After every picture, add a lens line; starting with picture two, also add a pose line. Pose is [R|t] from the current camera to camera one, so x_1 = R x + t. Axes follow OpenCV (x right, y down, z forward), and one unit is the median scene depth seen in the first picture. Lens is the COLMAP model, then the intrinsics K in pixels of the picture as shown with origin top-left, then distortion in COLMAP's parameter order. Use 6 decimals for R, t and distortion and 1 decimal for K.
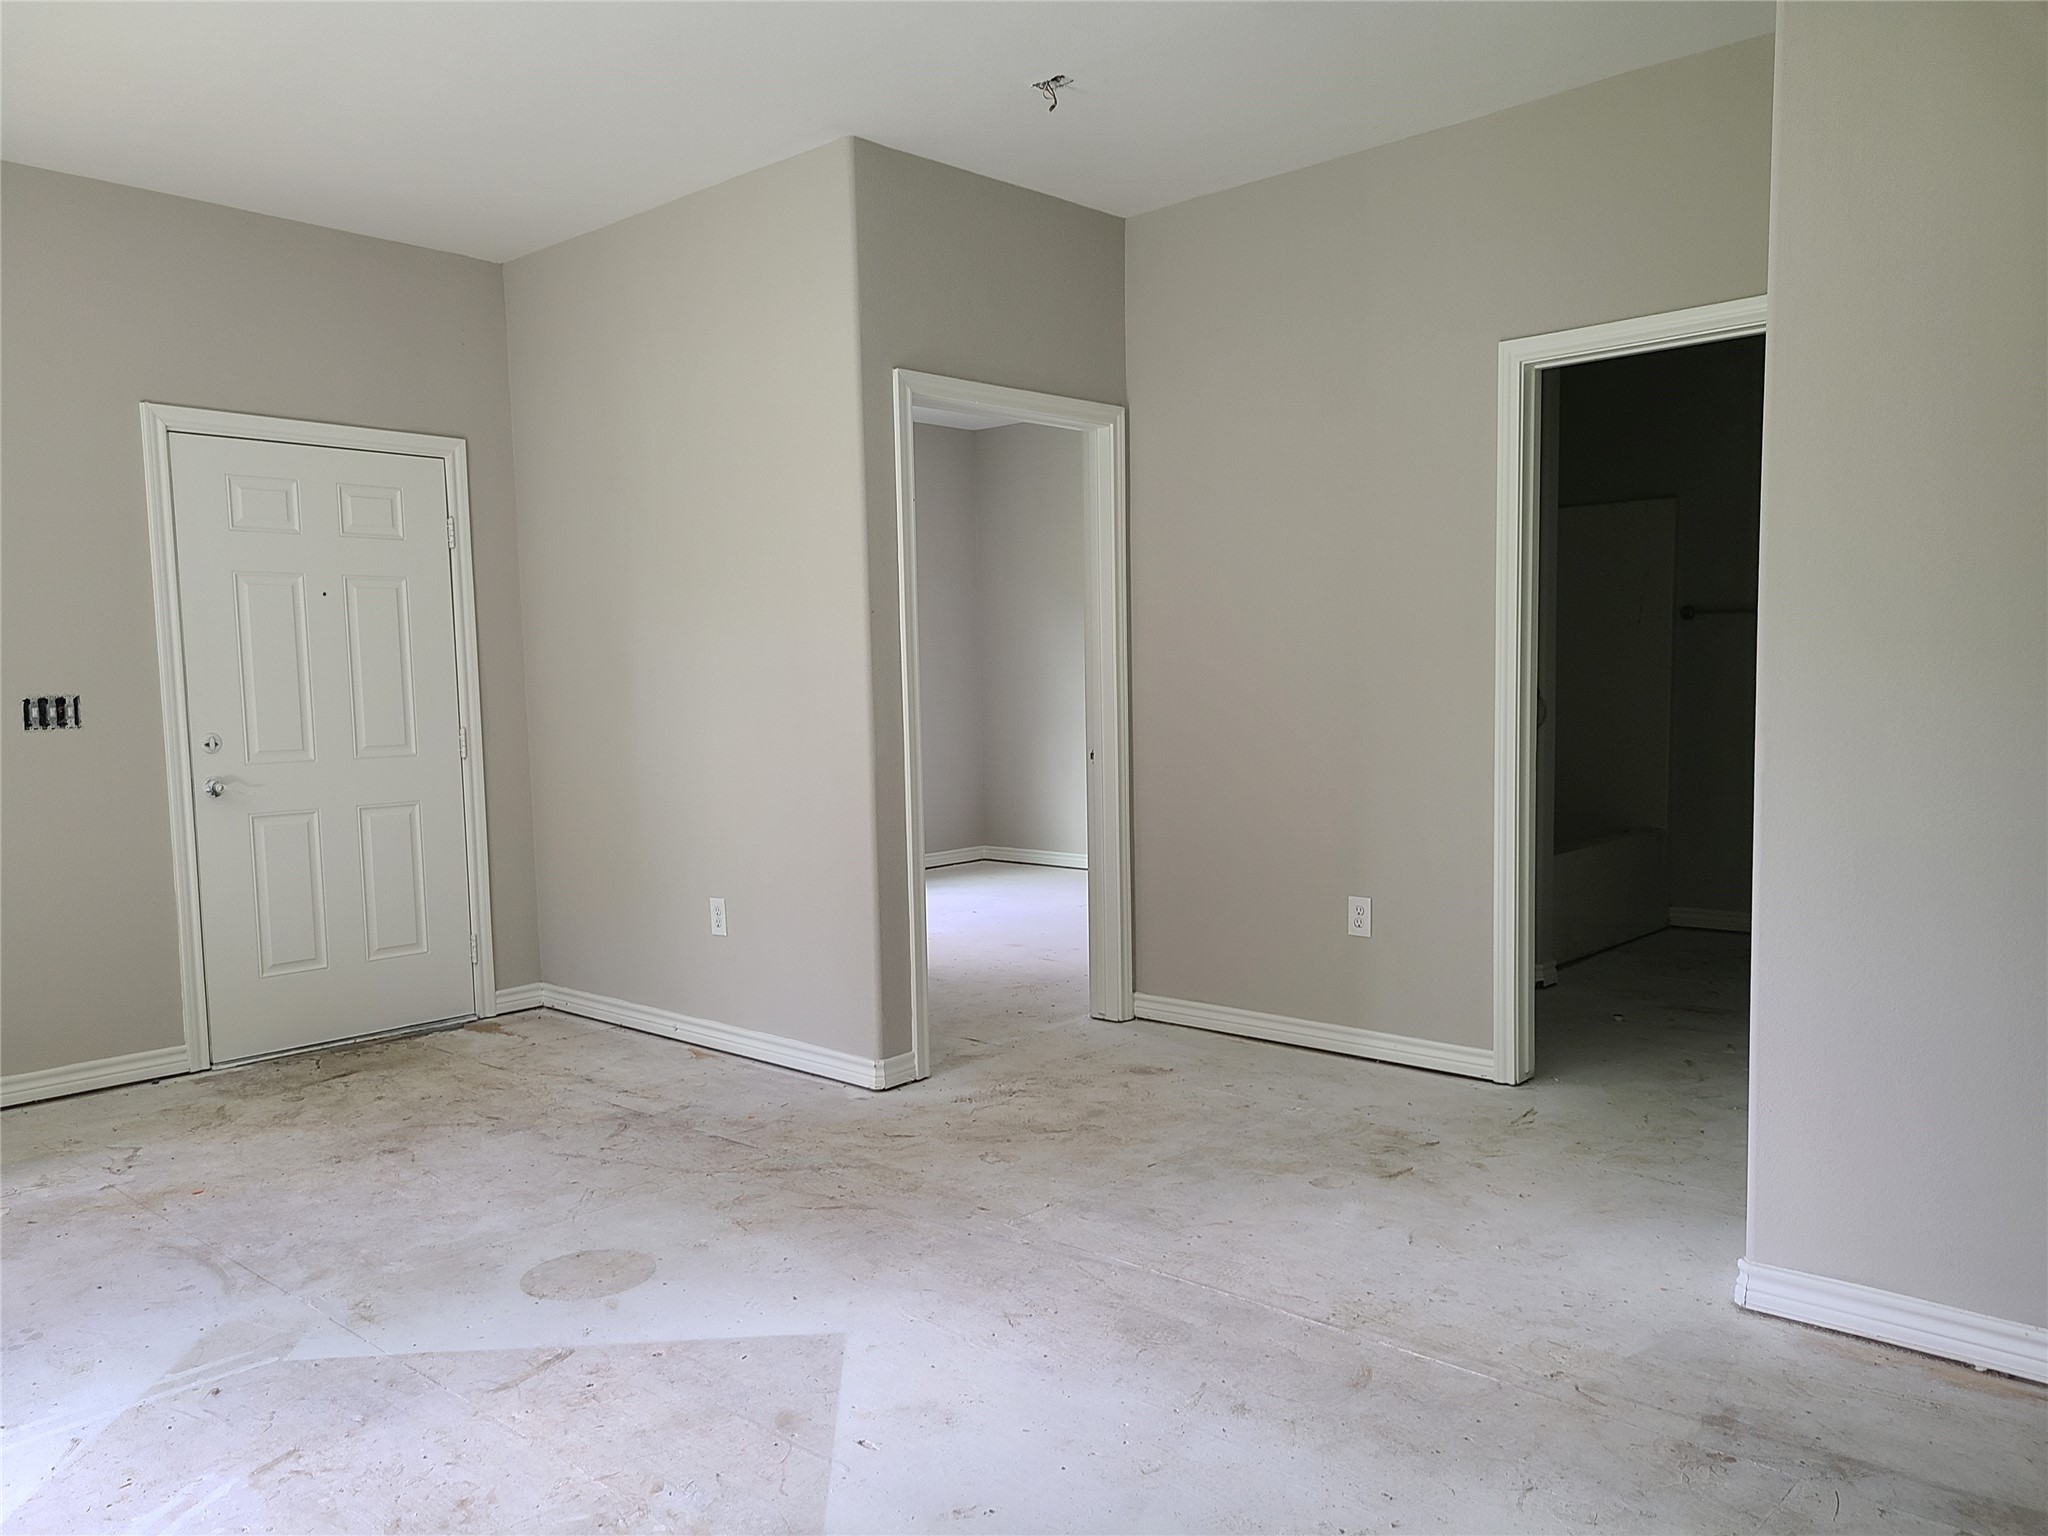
lens RADIAL K [[1534.3, 0, 1011.5], [0, 1534.3, 810.7], [0, 0, 1]] dist [0.042925, -0.025028]
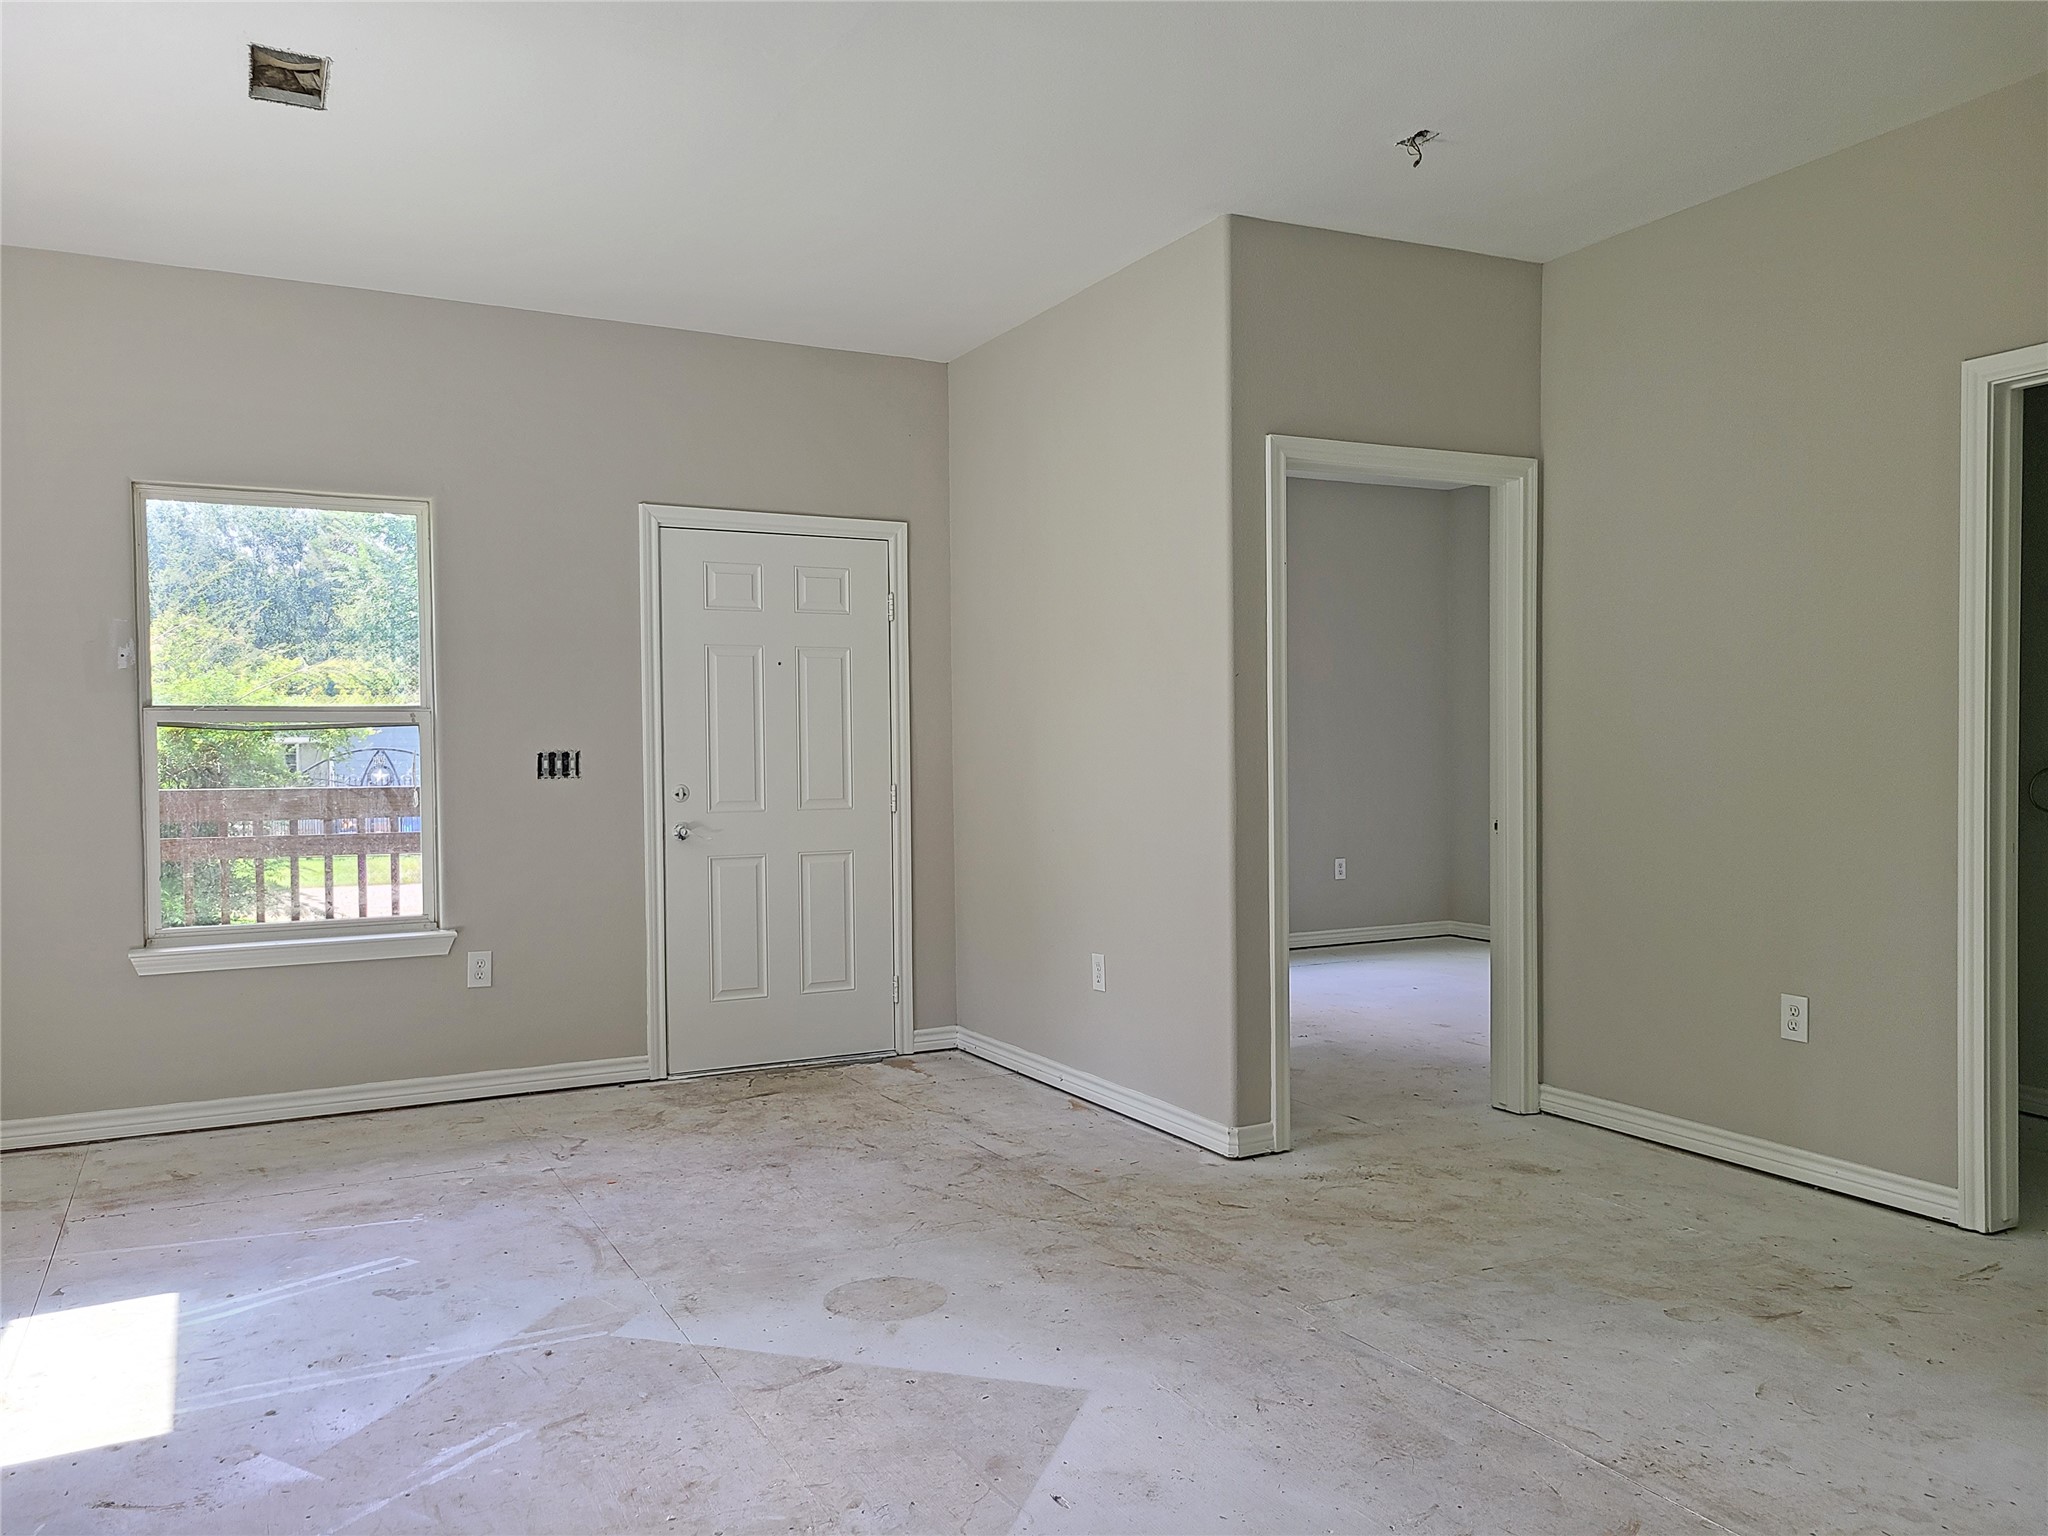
lens RADIAL K [[1536.5, 0, 1006.0], [0, 1536.5, 789.7], [0, 0, 1]] dist [0.045859, -0.028406]
pose [[0.938328, 0.020319, -0.345148, 0.118180], [-0.039955, 0.997956, -0.049873, 0.001347], [0.343429, 0.060587, 0.937222, 0.011693]]
